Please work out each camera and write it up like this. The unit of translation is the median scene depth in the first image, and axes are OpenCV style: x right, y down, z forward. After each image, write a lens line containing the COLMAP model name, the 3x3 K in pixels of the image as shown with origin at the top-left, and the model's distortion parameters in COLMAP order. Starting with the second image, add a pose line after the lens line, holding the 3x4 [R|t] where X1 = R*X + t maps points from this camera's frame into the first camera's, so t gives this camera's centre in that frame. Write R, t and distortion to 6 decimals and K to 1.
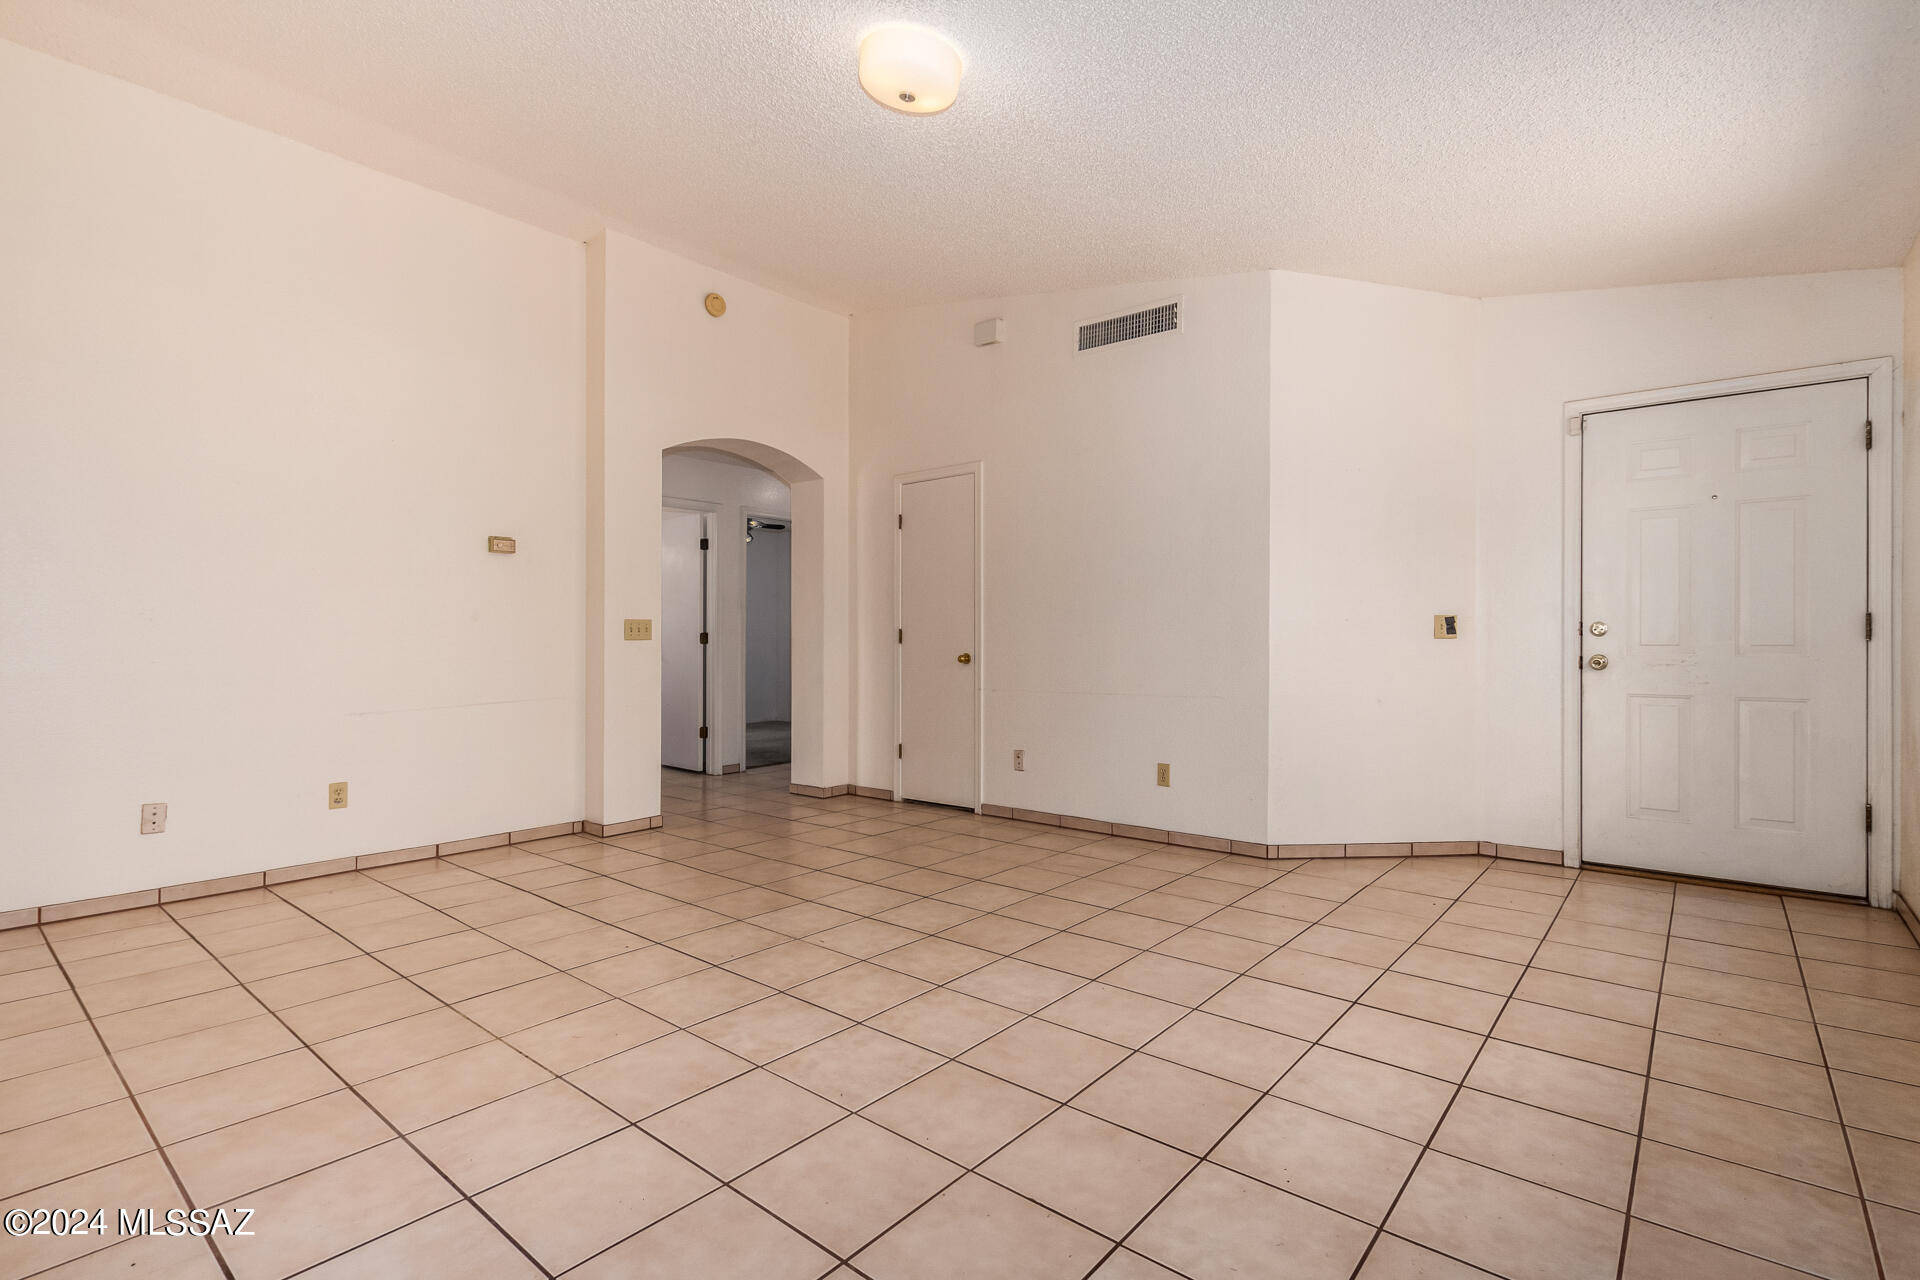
lens RADIAL K [[878.2, 0, 977.1], [0, 878.2, 642.1], [0, 0, 1]] dist [-0.002478, 0.001041]
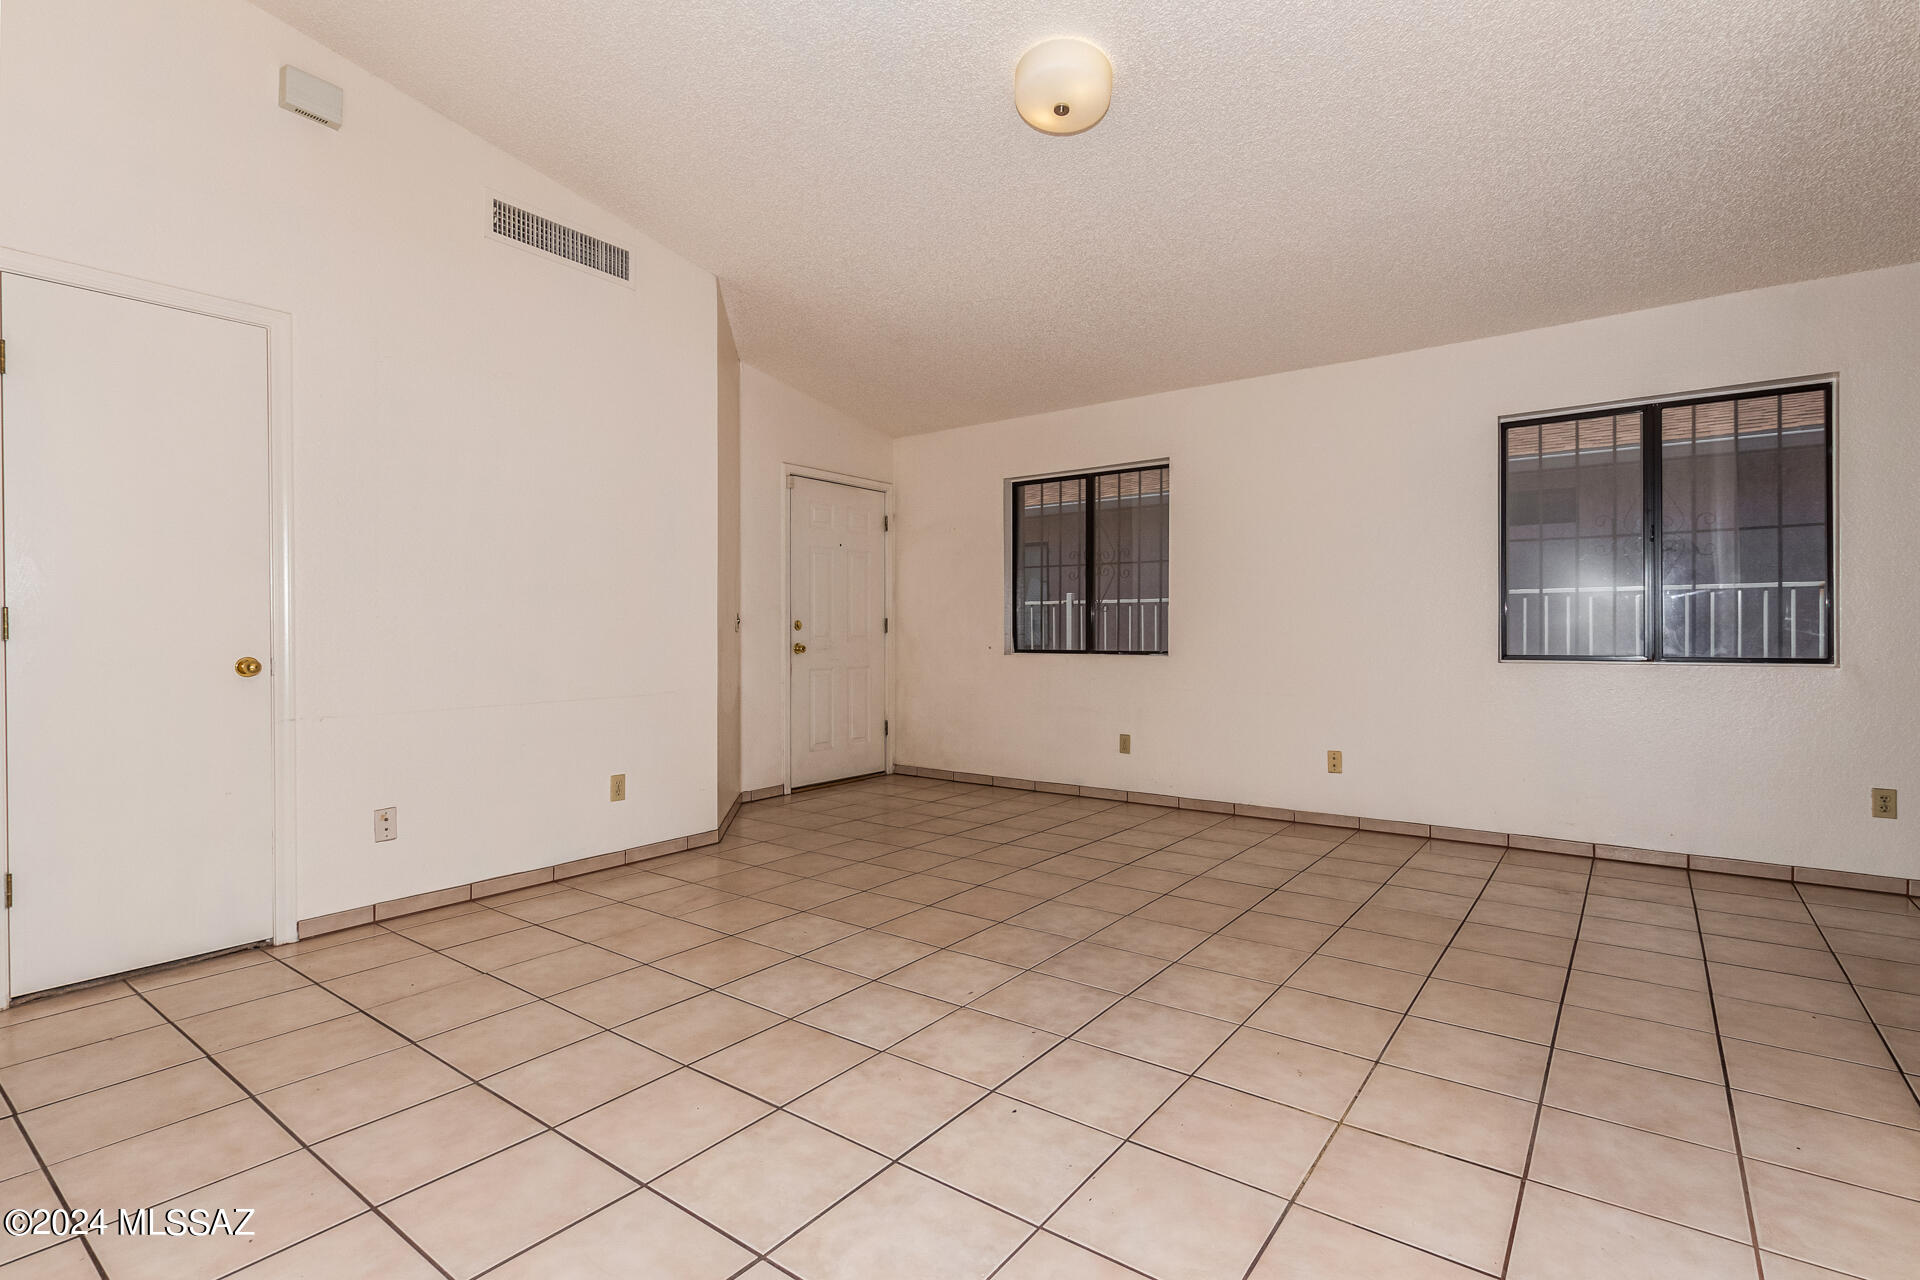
lens RADIAL K [[906.6, 0, 951.7], [0, 906.6, 632.8], [0, 0, 1]] dist [0.007827, -0.002843]
pose [[-0.030227, 0.001503, 0.999542, -0.790213], [0.004125, 0.999991, -0.001379, 0.001023], [-0.999535, 0.004082, -0.030233, 0.795837]]
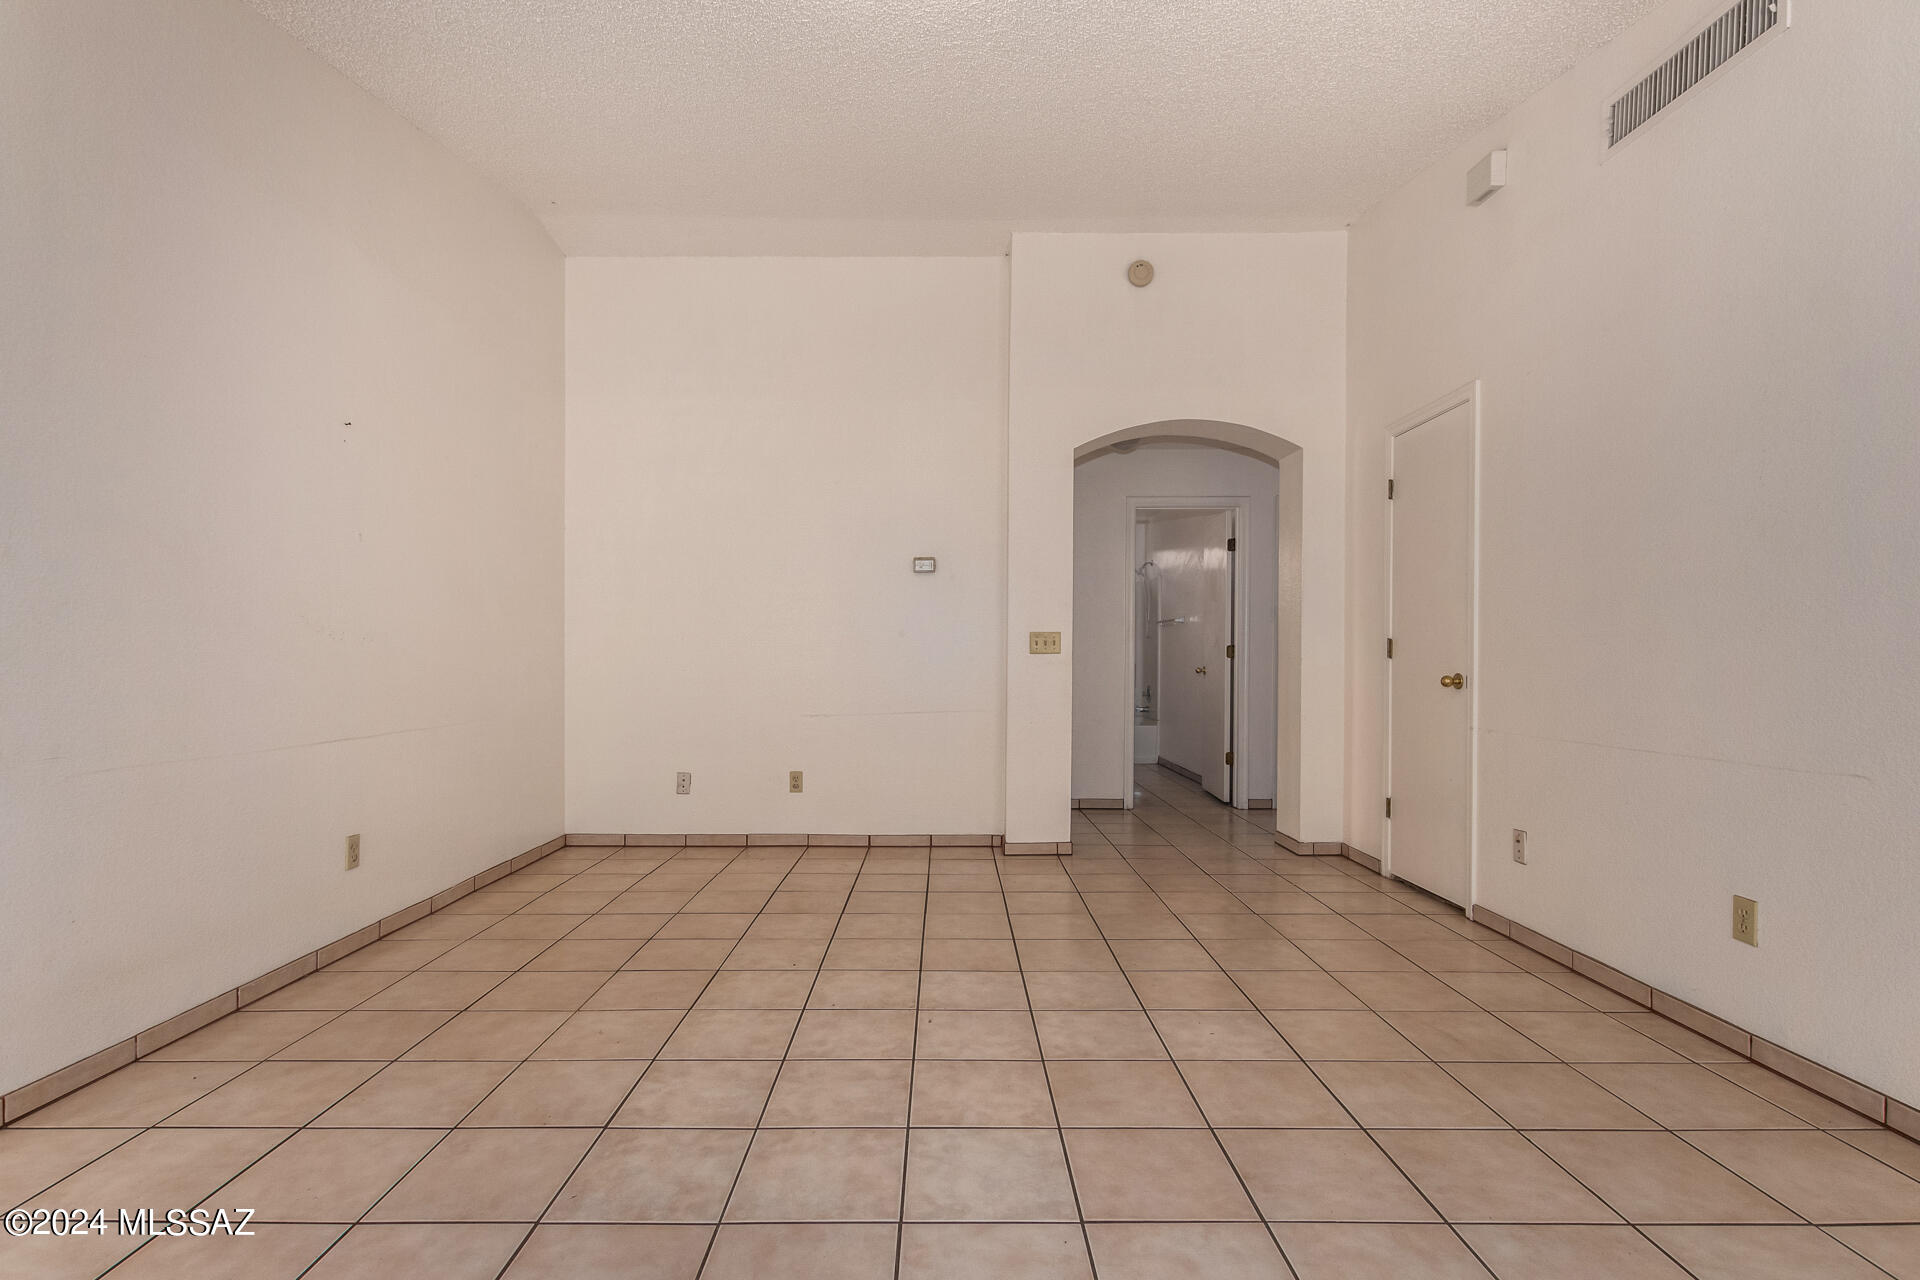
lens RADIAL K [[906.6, 0, 956.7], [0, 906.6, 651.3], [0, 0, 1]] dist [0.007827, -0.002843]
pose [[0.641211, -0.002901, -0.767359, 0.373627], [-0.002069, 0.999983, -0.005509, 0.000644], [0.767361, 0.005120, 0.641194, 0.362466]]
